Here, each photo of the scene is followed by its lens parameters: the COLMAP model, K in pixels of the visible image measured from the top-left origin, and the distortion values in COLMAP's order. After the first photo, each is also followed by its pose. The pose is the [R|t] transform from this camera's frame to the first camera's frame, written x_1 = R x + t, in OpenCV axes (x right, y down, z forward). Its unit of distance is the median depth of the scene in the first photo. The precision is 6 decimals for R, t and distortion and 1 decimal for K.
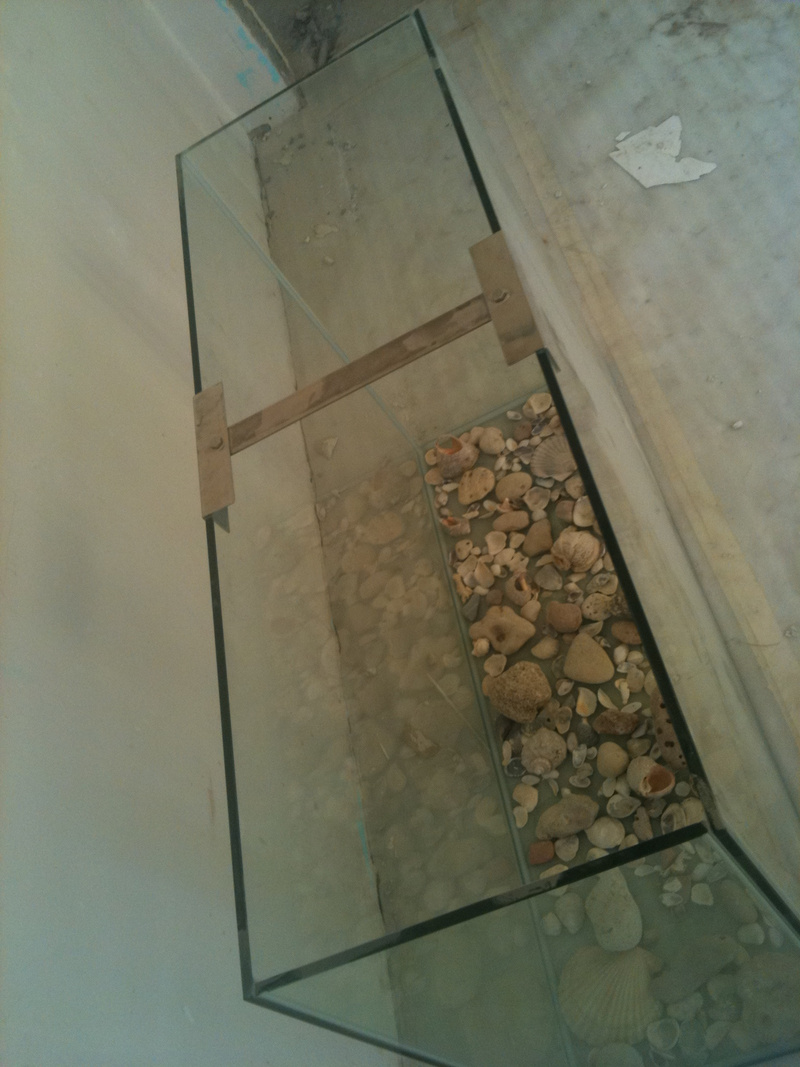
lens RADIAL K [[1123.5, 0, 400.0], [0, 1123.5, 533.5], [0, 0, 1]] dist [0.137849, 0.001295]
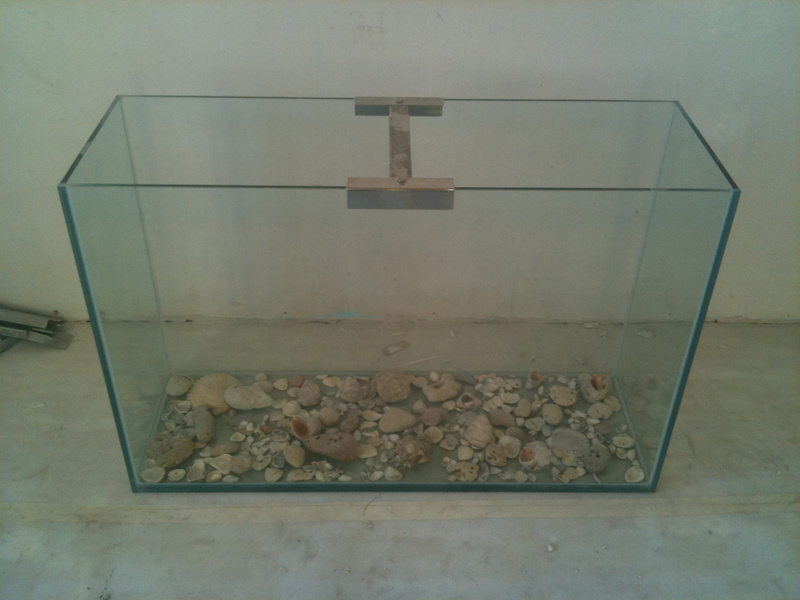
lens RADIAL K [[842.3, 0, 400.0], [0, 842.3, 300.0], [0, 0, 1]] dist [0.137849, 0.001295]
pose [[-0.167222, 0.881883, -0.440817, 0.479474], [-0.777530, 0.156952, 0.608945, -0.566824], [0.606205, 0.444577, 0.659444, 0.136037]]
